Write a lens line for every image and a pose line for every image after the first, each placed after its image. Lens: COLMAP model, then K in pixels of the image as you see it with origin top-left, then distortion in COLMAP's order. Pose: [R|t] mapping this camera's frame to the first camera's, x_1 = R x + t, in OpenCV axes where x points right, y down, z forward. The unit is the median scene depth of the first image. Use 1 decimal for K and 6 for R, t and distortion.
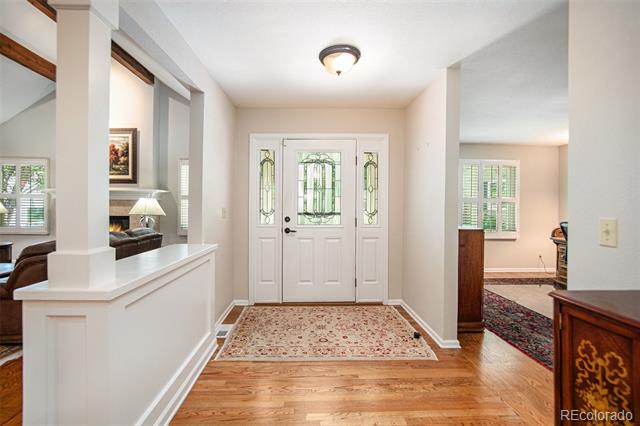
lens RADIAL K [[285.1, 0, 324.1], [0, 285.1, 205.8], [0, 0, 1]] dist [-0.003614, 0.000411]
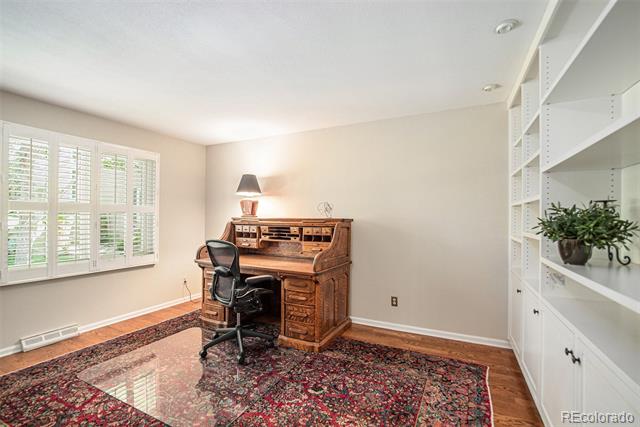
lens RADIAL K [[283.7, 0, 323.2], [0, 283.7, 216.5], [0, 0, 1]] dist [-0.026538, 0.000358]
pose [[0.463694, 0.008245, 0.885957, 0.259654], [-0.006045, 0.999963, -0.006142, -0.000434], [-0.885975, -0.002507, 0.463727, 0.316852]]
